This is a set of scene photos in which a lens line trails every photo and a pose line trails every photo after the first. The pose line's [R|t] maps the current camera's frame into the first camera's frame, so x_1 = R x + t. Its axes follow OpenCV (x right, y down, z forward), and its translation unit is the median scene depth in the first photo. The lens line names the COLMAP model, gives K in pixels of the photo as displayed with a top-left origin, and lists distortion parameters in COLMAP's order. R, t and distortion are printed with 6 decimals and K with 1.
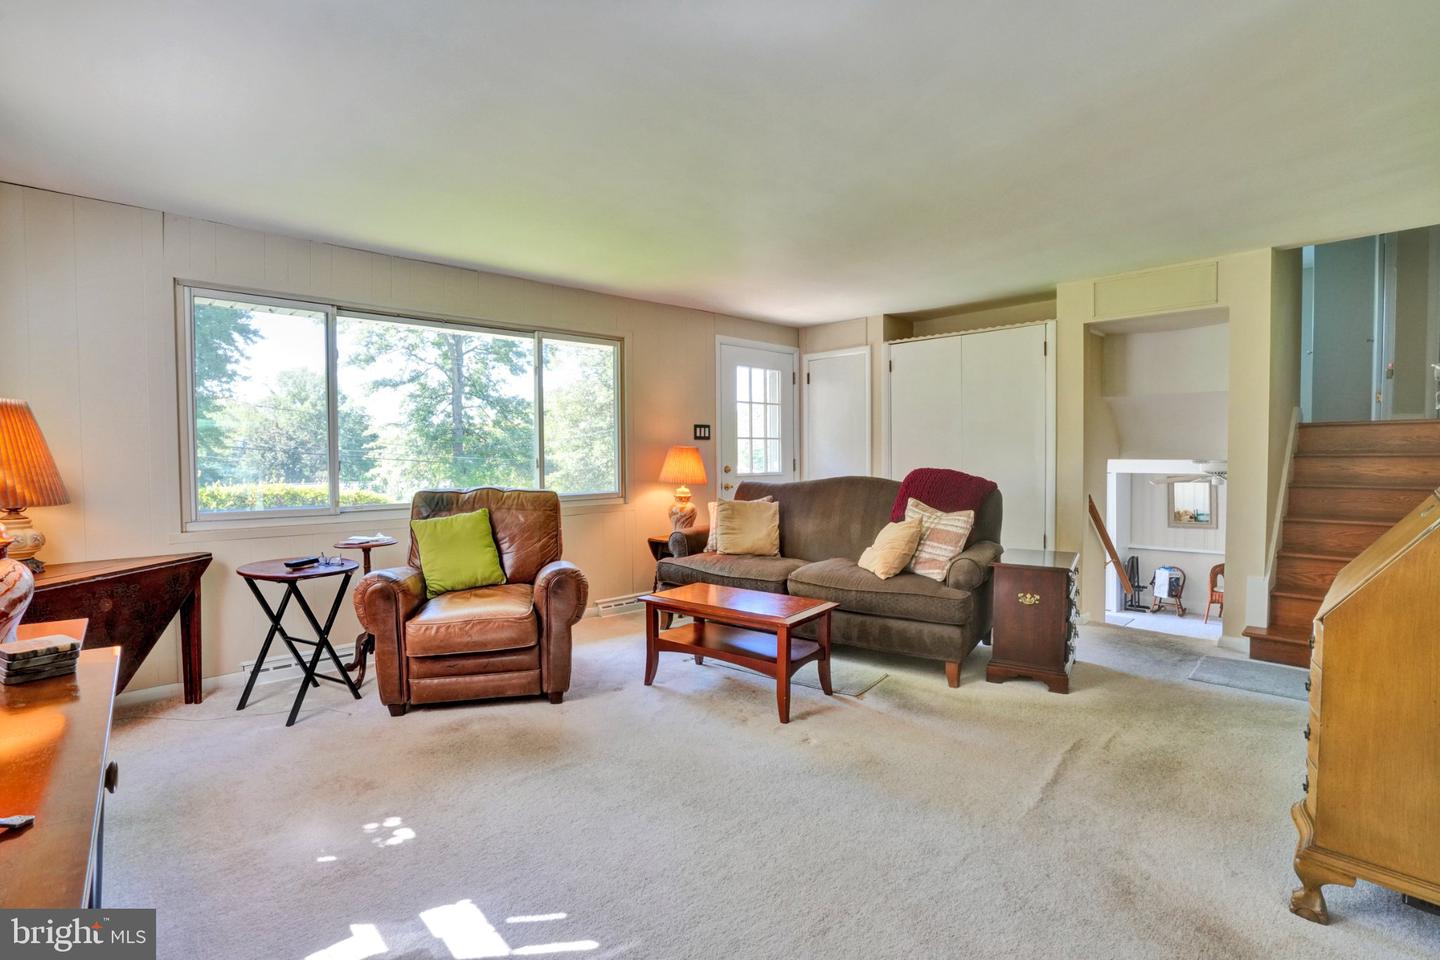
lens RADIAL K [[663.7, 0, 716.0], [0, 663.7, 479.3], [0, 0, 1]] dist [-0.065014, 0.027674]
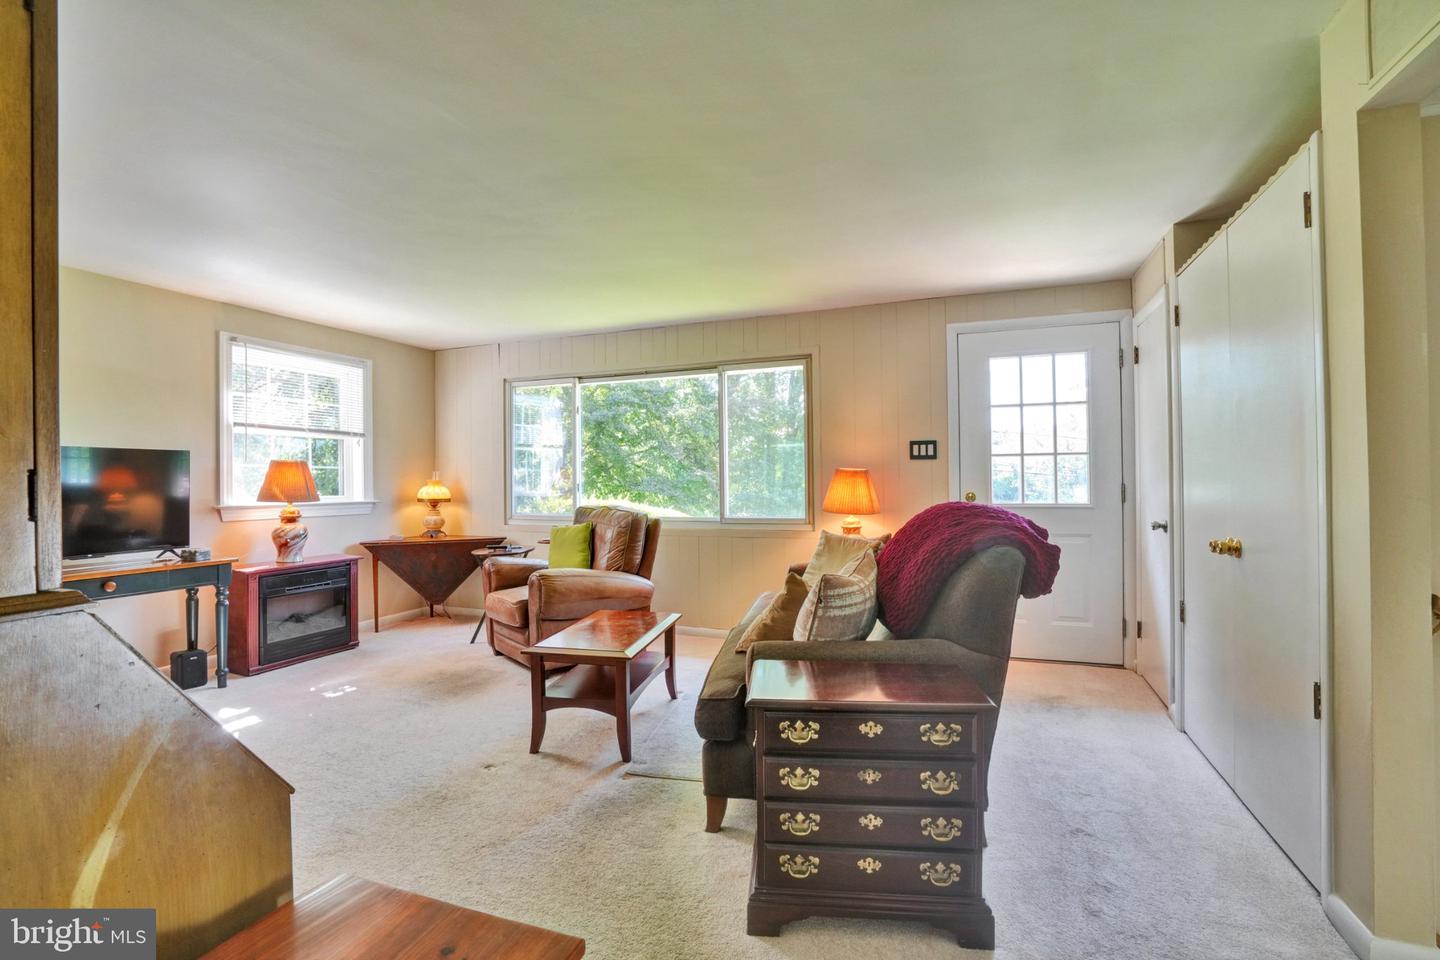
lens RADIAL K [[663.7, 0, 716.0], [0, 663.7, 479.3], [0, 0, 1]] dist [-0.065014, 0.027674]
pose [[0.430174, 0.000436, -0.902746, 0.648423], [-0.027693, 0.999536, -0.012714, -0.020479], [0.902321, 0.030469, 0.429987, 0.476086]]
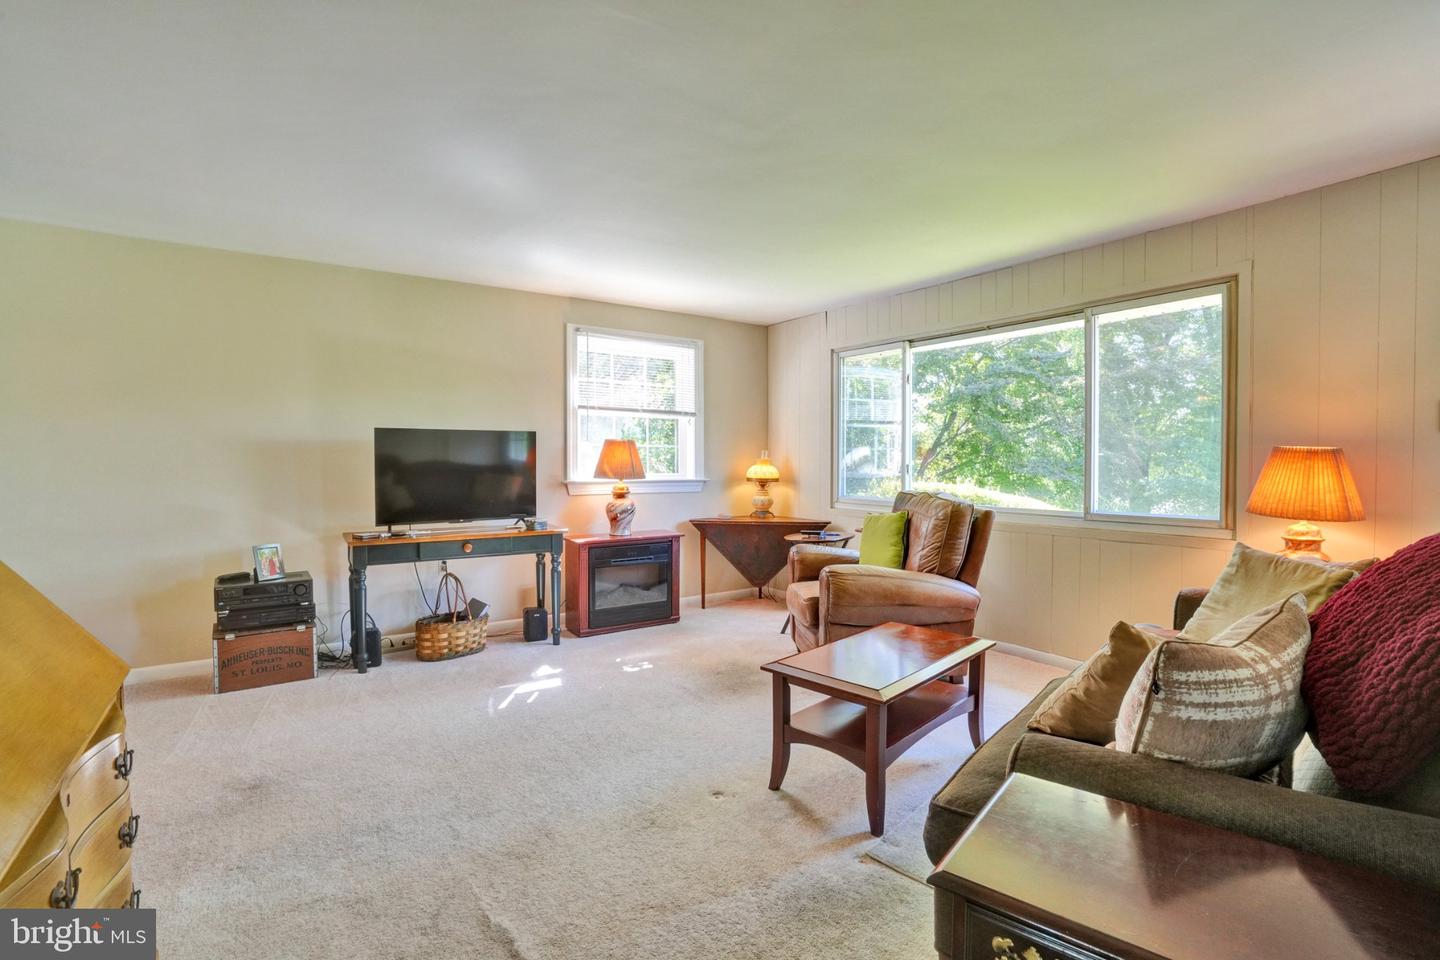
lens RADIAL K [[663.7, 0, 716.0], [0, 663.7, 479.3], [0, 0, 1]] dist [-0.065014, 0.027674]
pose [[-0.138565, 0.032023, -0.989835, 0.532616], [-0.037155, 0.998605, 0.037508, -0.025097], [0.989656, 0.041975, -0.137182, 0.600338]]
